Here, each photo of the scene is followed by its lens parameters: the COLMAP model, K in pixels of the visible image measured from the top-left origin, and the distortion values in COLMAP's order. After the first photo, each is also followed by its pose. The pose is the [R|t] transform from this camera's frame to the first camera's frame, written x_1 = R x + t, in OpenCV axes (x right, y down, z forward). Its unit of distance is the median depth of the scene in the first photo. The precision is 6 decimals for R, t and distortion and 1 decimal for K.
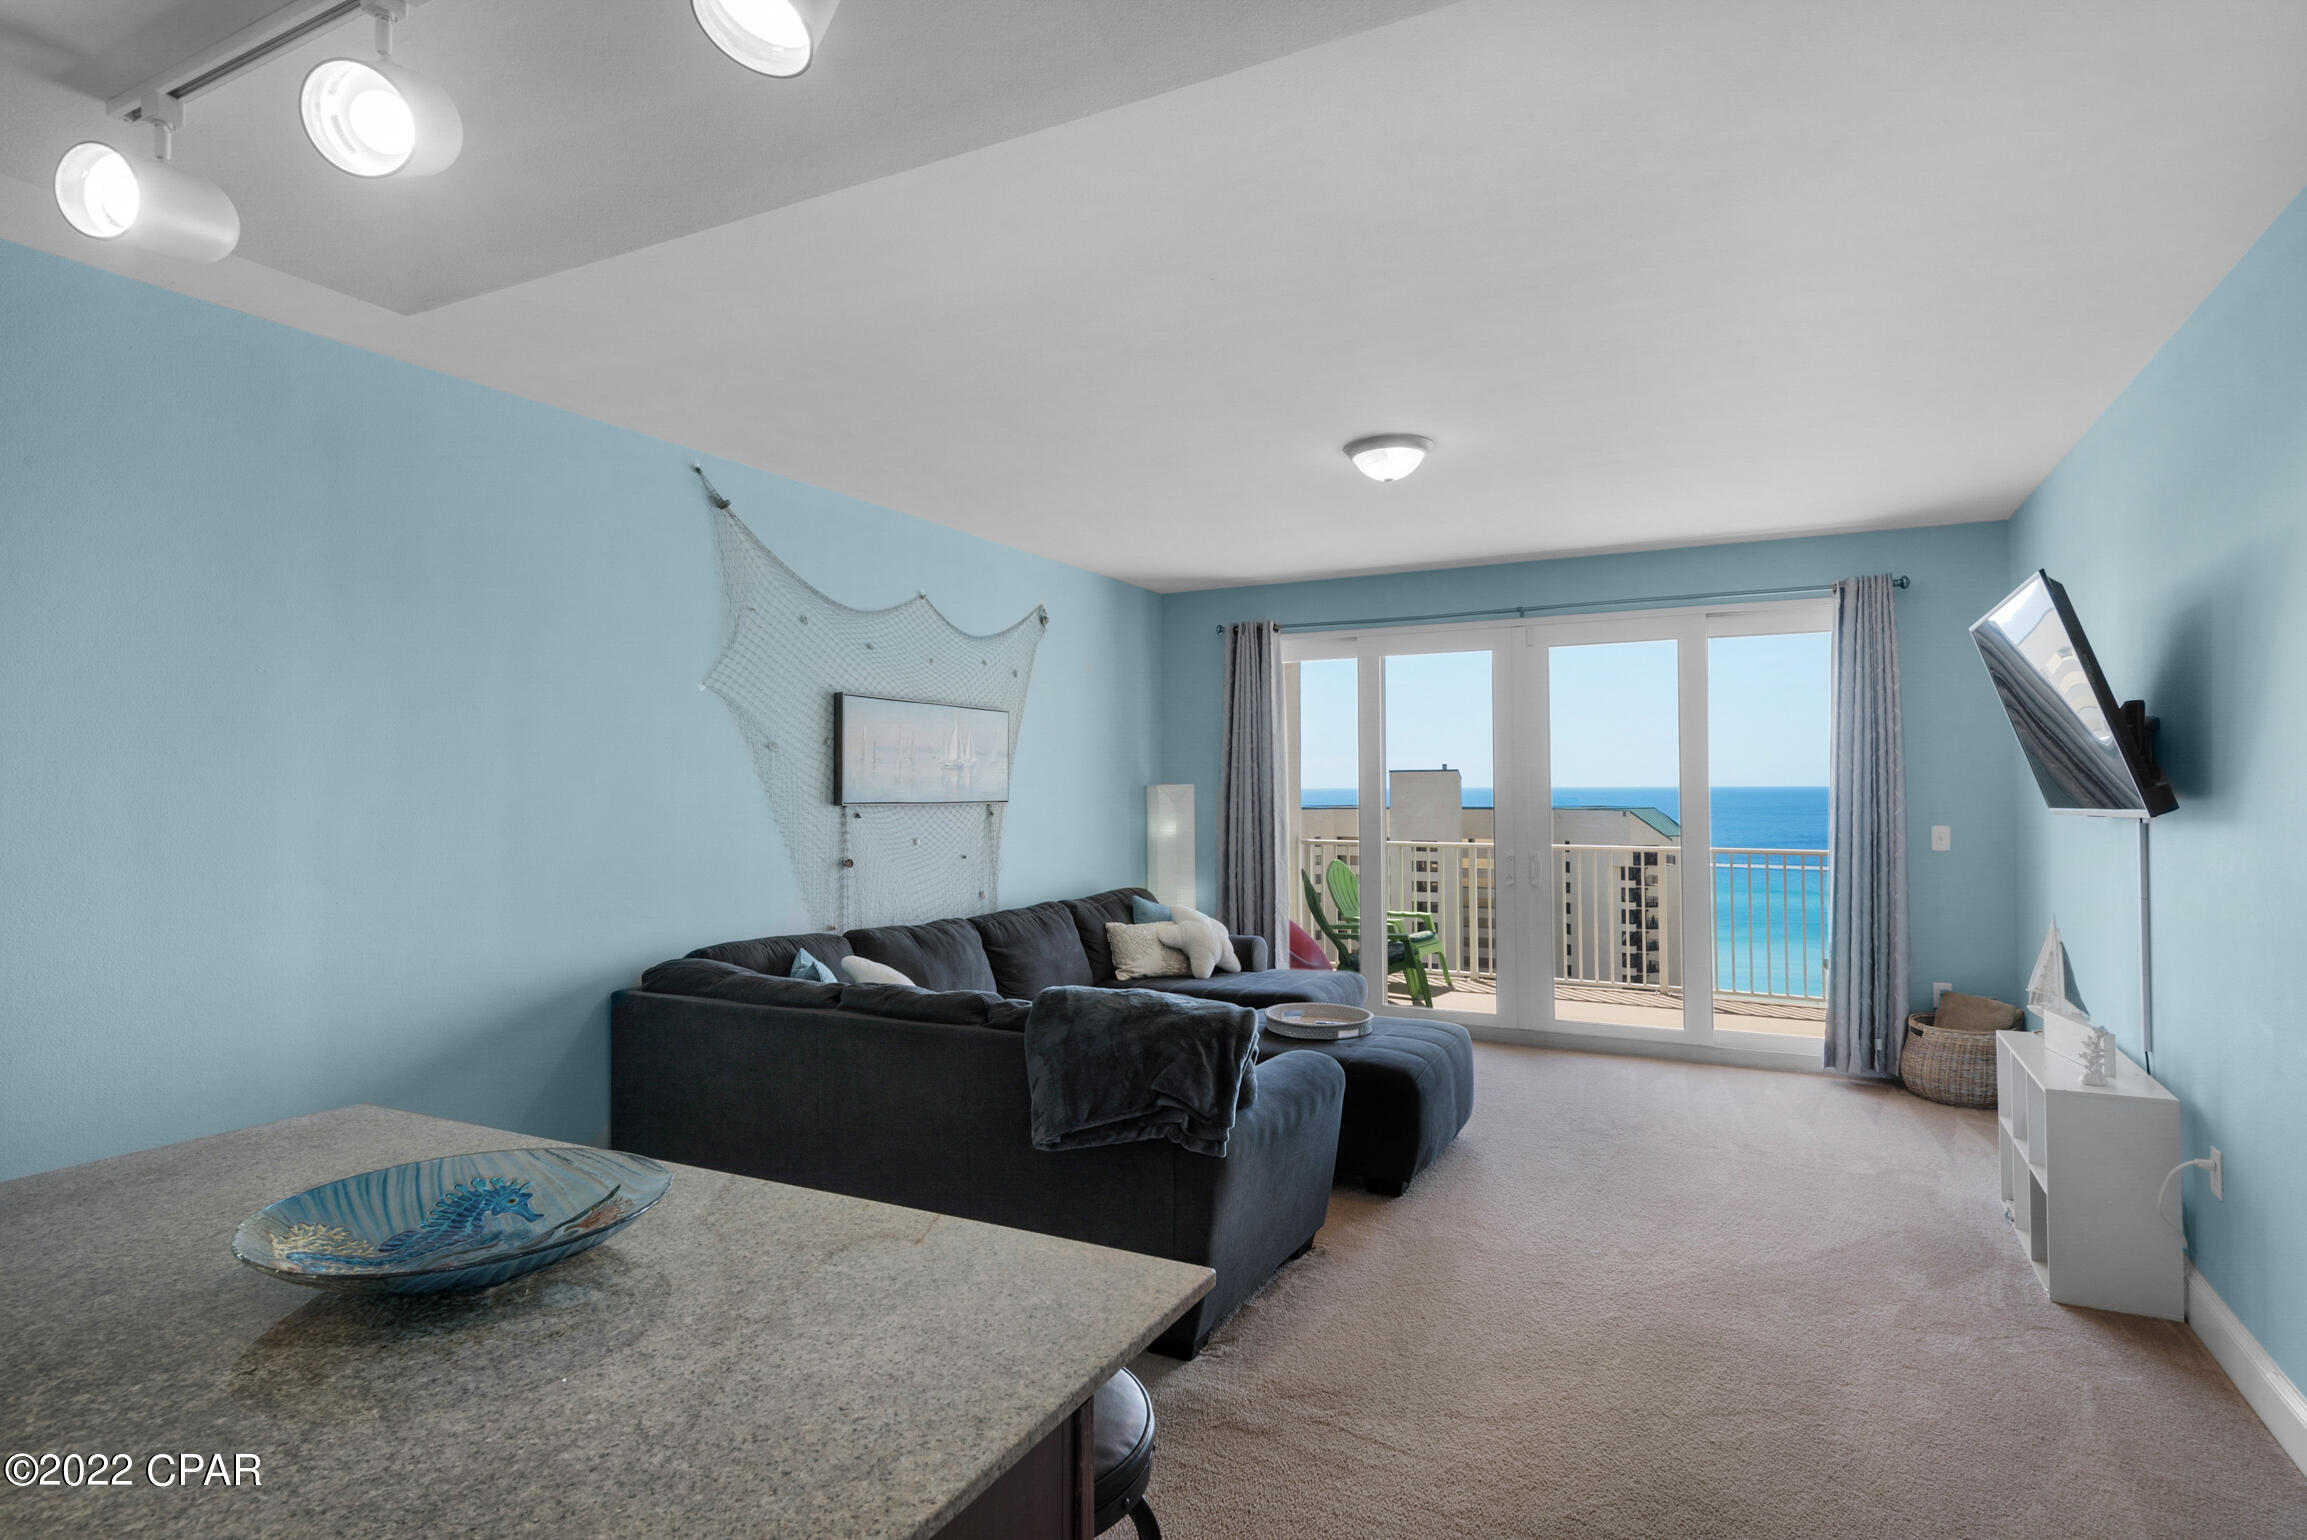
lens RADIAL K [[1210.5, 0, 1153.5], [0, 1210.5, 770.0], [0, 0, 1]] dist [0.029463, -0.016988]
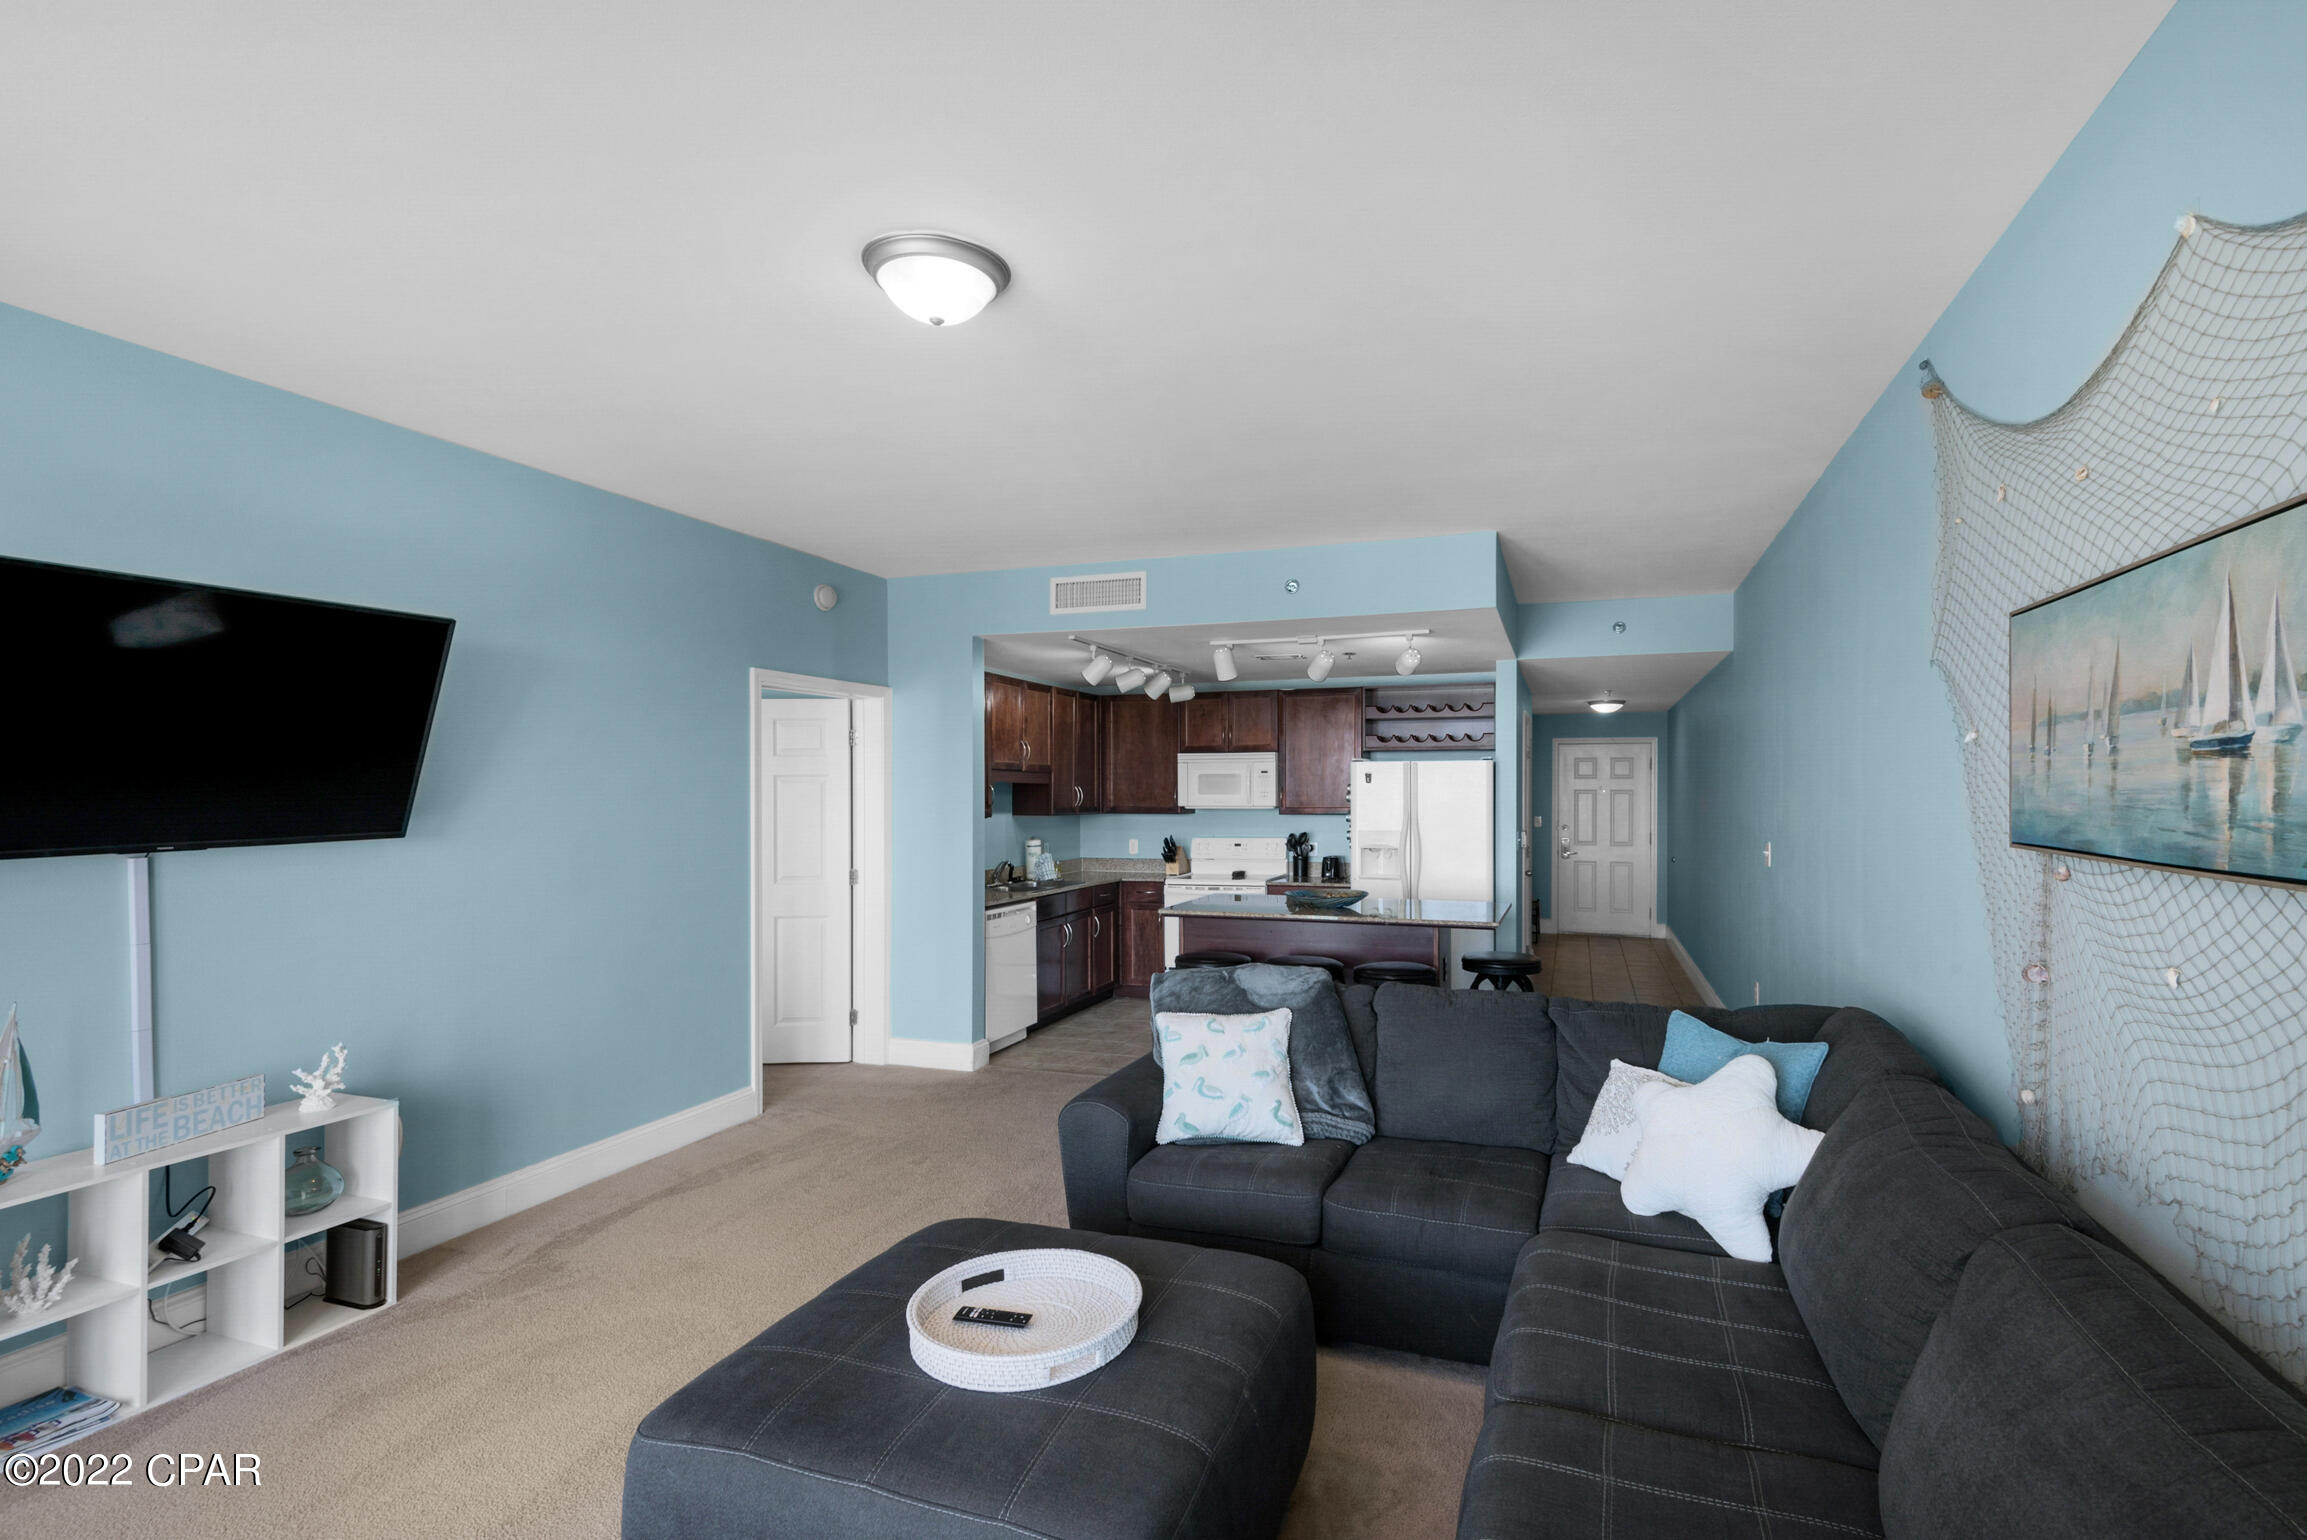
lens RADIAL K [[1080.1, 0, 1186.0], [0, 1080.1, 782.9], [0, 0, 1]] dist [0.017361, -0.000257]
pose [[-0.992651, 0.007561, -0.120777, 0.105222], [0.010109, 0.999739, -0.020499, 0.008299], [0.120590, -0.021569, -0.992468, 1.186550]]
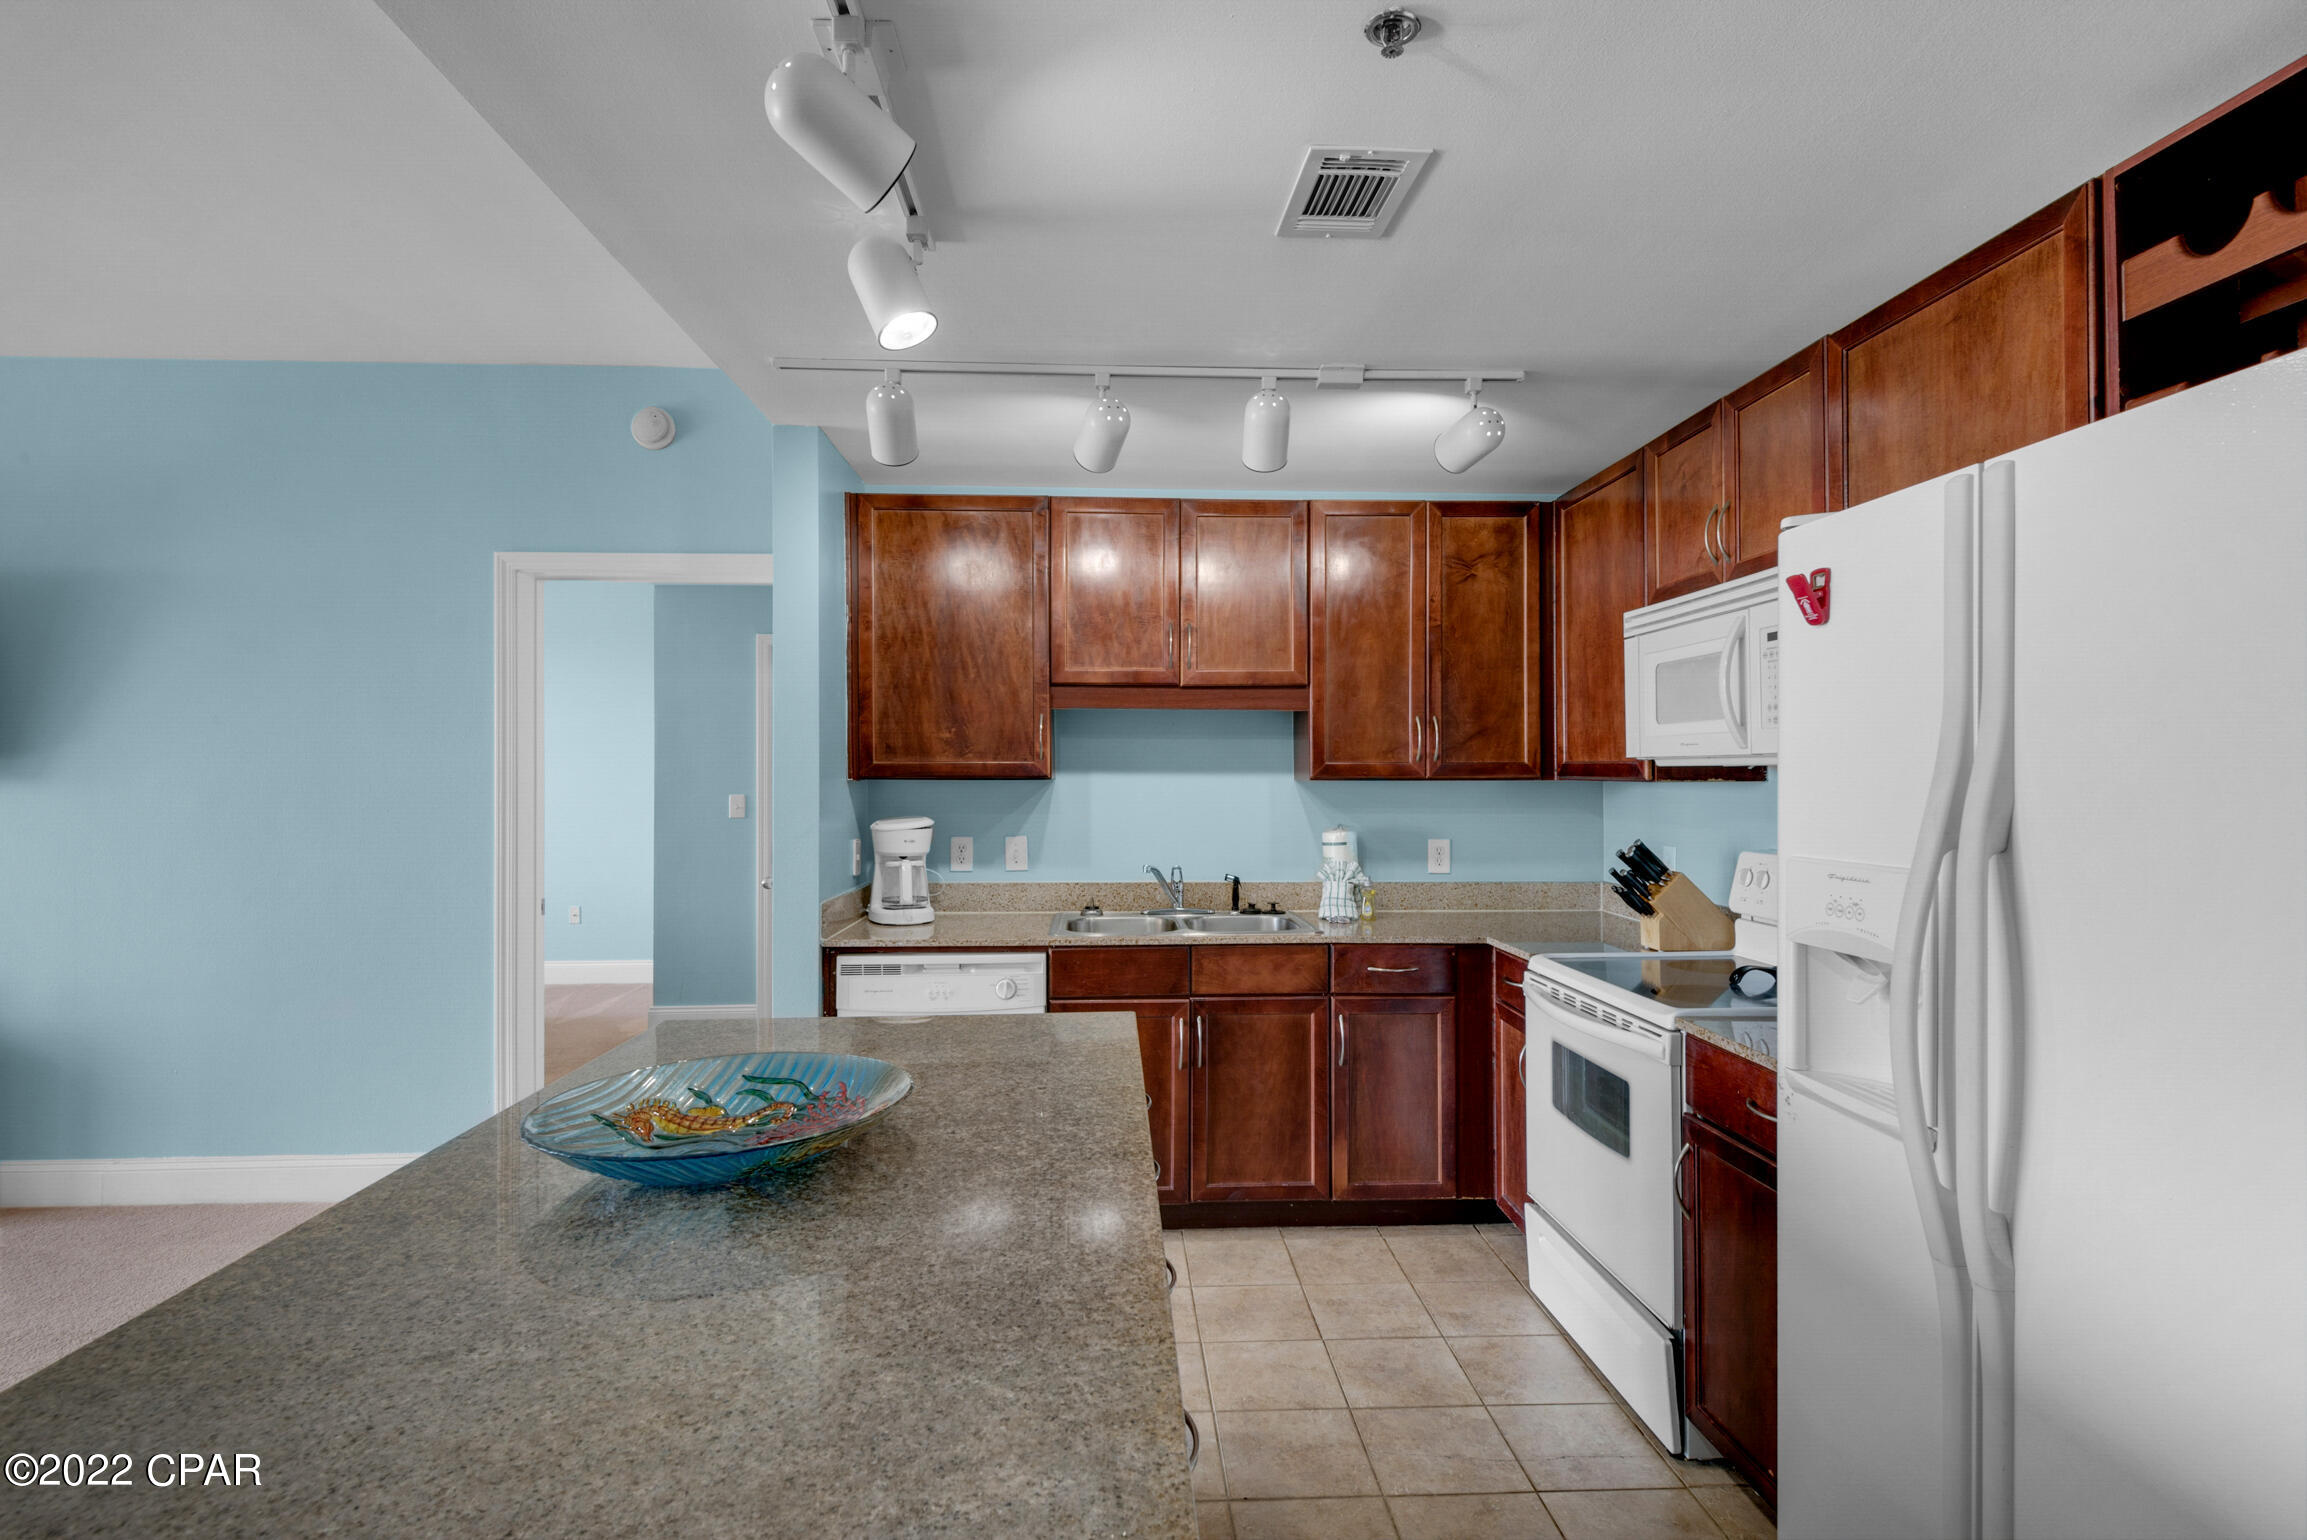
lens RADIAL K [[1129.1, 0, 1153.5], [0, 1129.1, 770.0], [0, 0, 1]] dist [0.038678, -0.032081]
pose [[-0.492513, 0.007168, 0.870276, -0.380043], [-0.006896, 0.999903, -0.012138, 0.021820], [-0.870278, -0.011980, -0.492415, 0.293909]]
